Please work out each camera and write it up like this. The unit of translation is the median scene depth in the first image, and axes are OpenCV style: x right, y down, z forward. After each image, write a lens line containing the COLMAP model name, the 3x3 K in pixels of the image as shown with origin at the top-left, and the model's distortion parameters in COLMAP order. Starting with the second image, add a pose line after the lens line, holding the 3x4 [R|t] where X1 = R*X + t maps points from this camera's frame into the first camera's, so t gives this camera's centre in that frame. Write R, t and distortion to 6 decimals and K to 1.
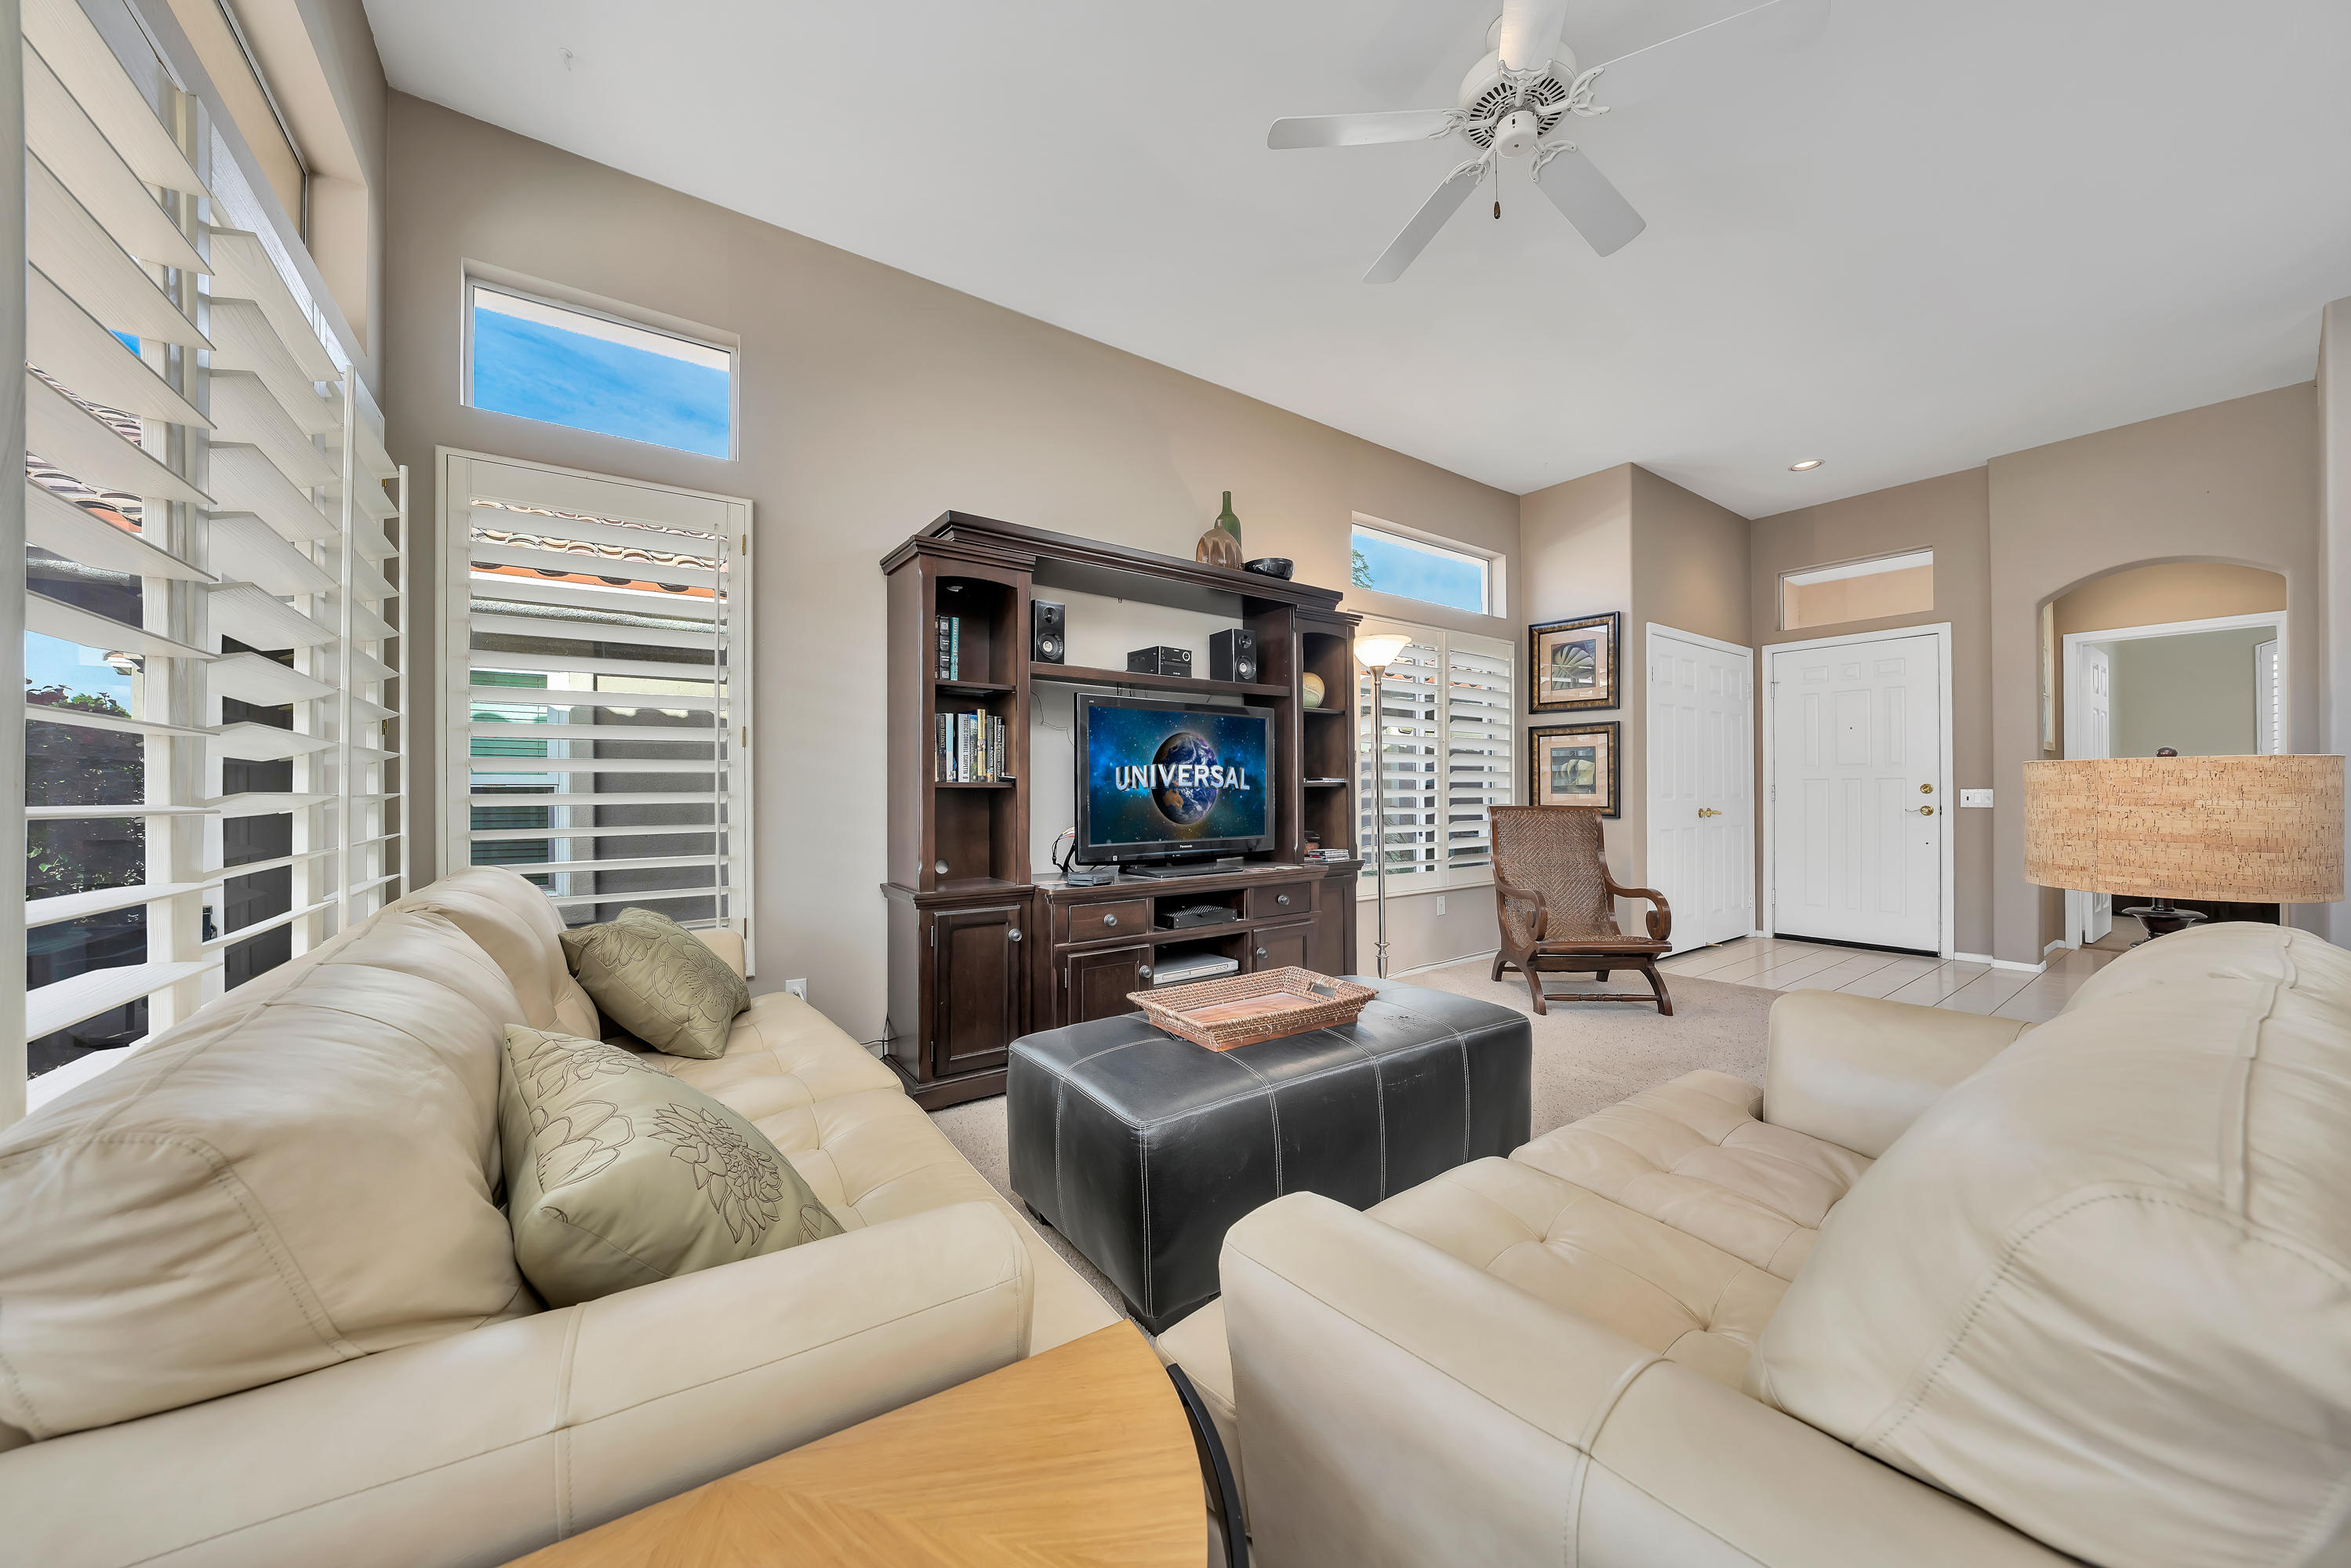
lens RADIAL K [[981.9, 0, 1175.5], [0, 981.9, 784.0], [0, 0, 1]] dist [0.002260, 0.000376]
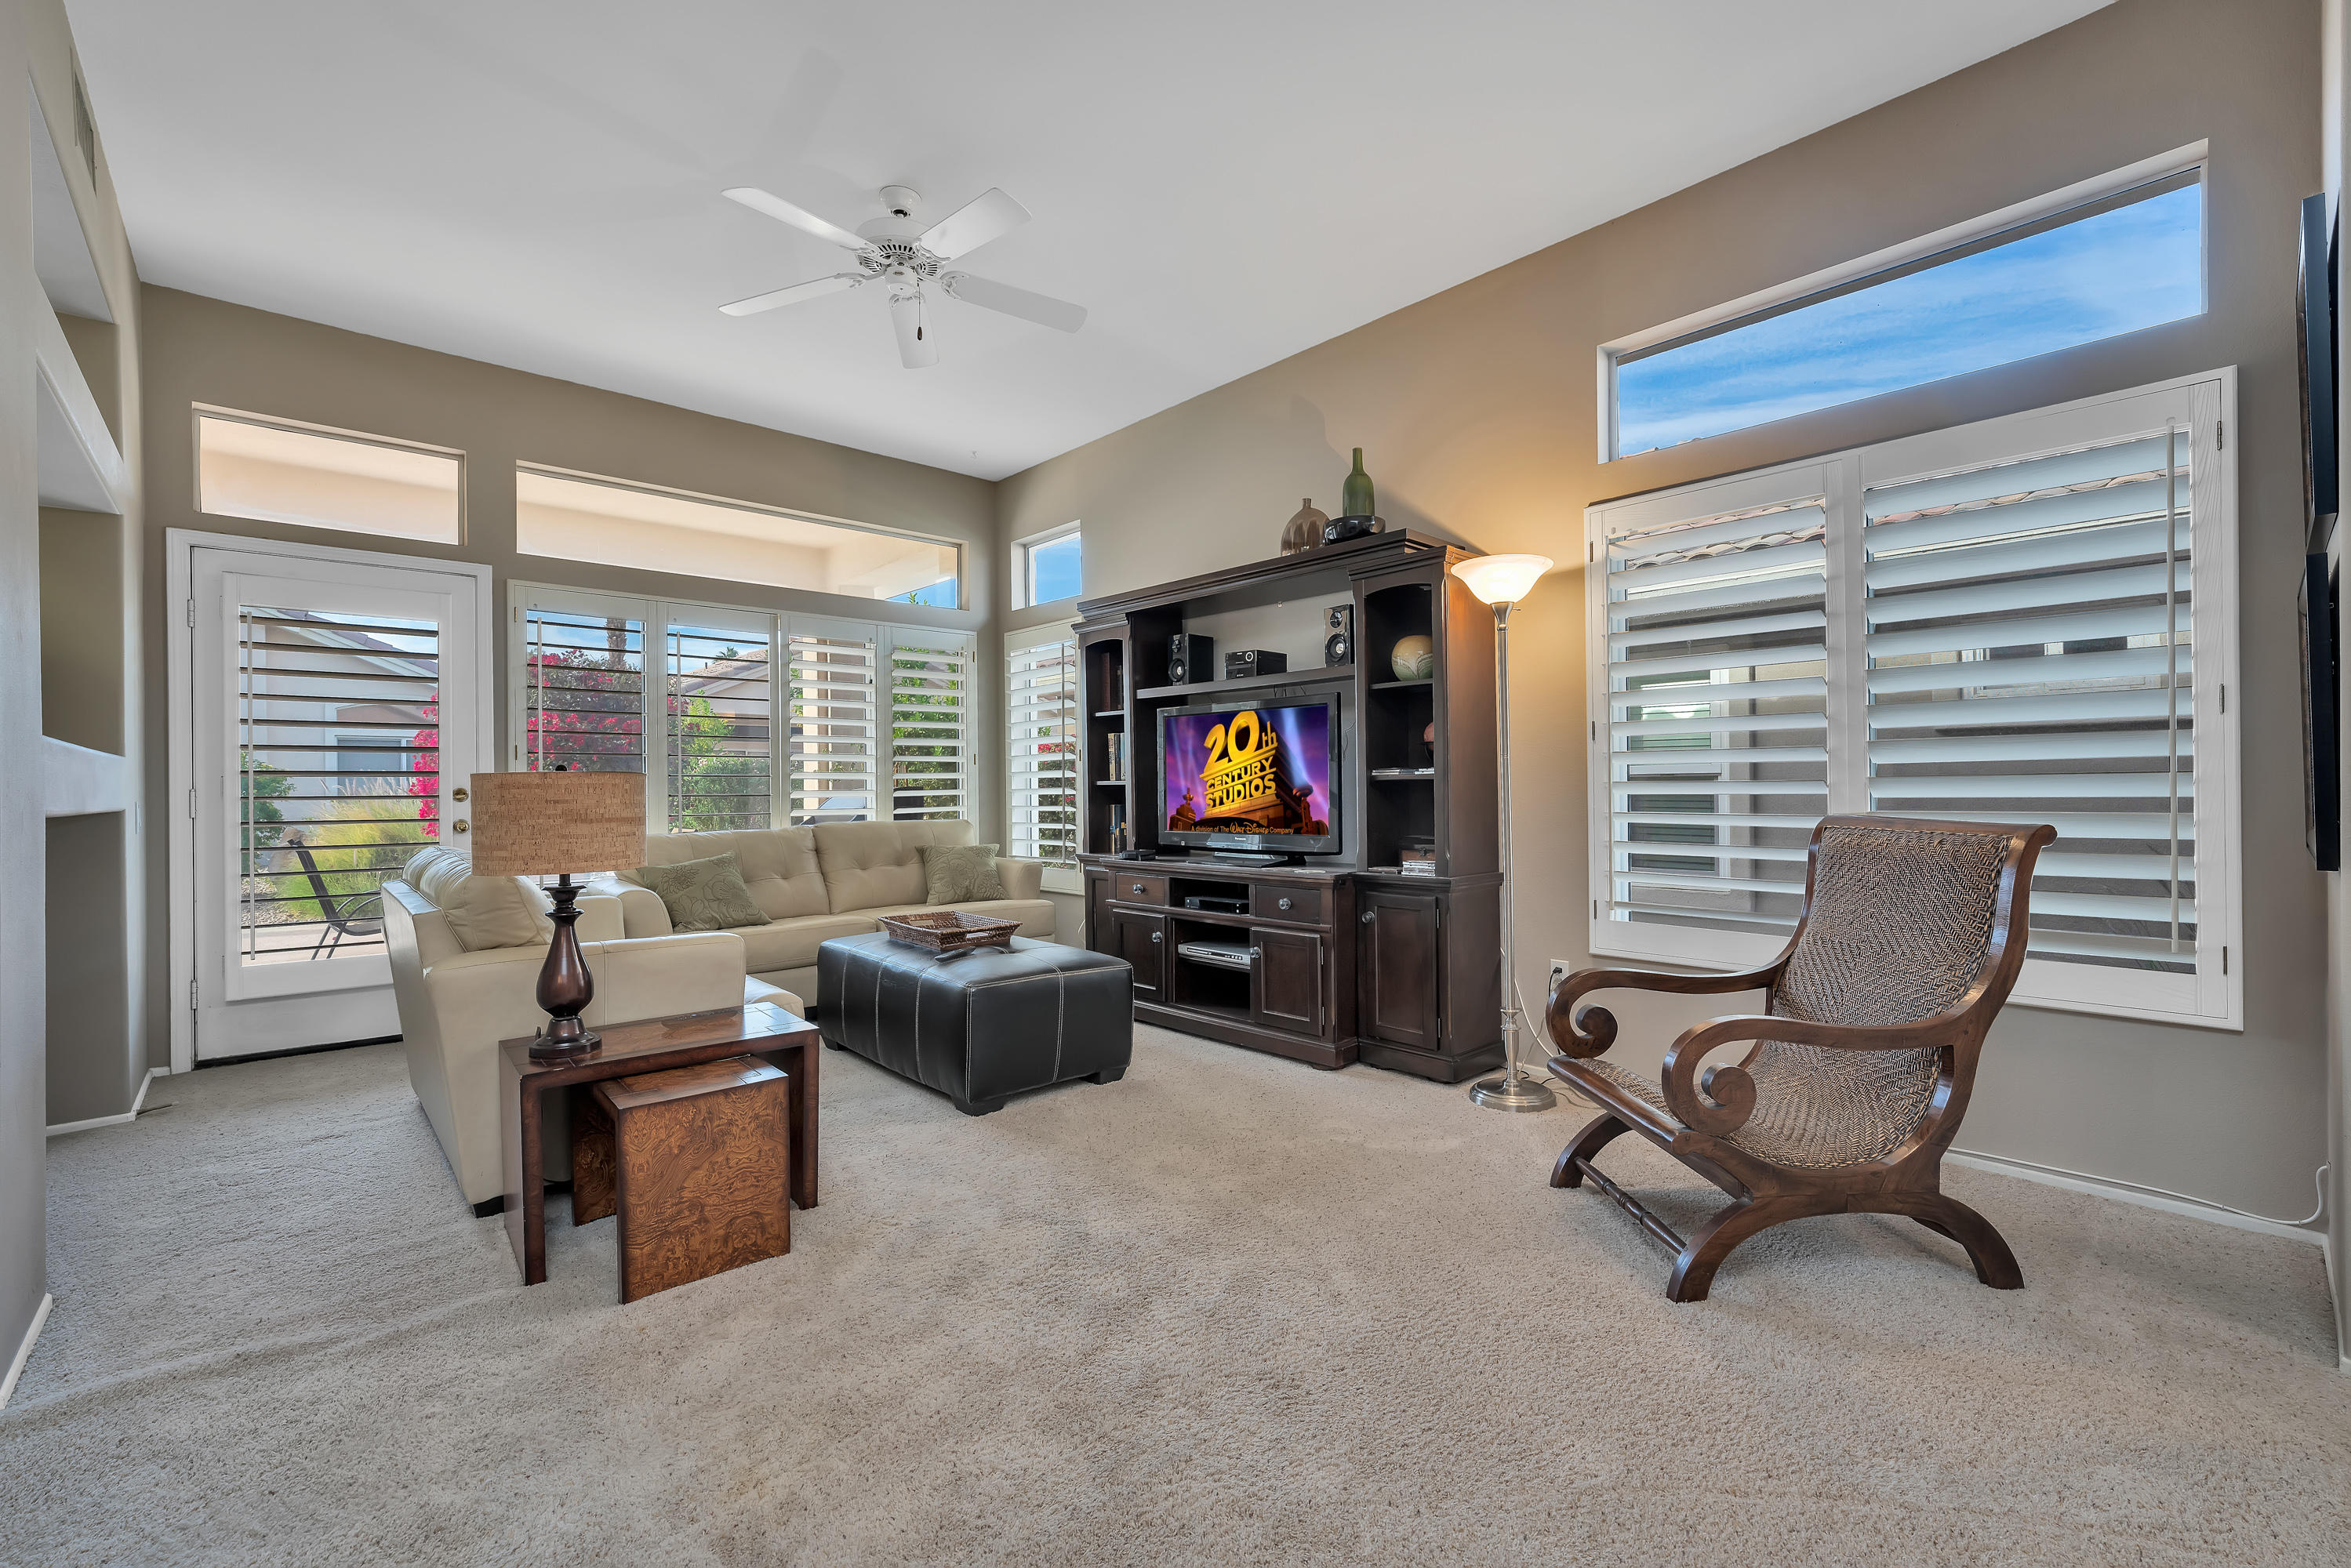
lens RADIAL K [[981.9, 0, 1175.5], [0, 981.9, 784.0], [0, 0, 1]] dist [0.002260, 0.000376]
pose [[0.020977, 0.000104, -0.999780, 0.442538], [0.014155, 0.999900, 0.000401, 0.001529], [0.999680, -0.014160, 0.020973, 0.380524]]
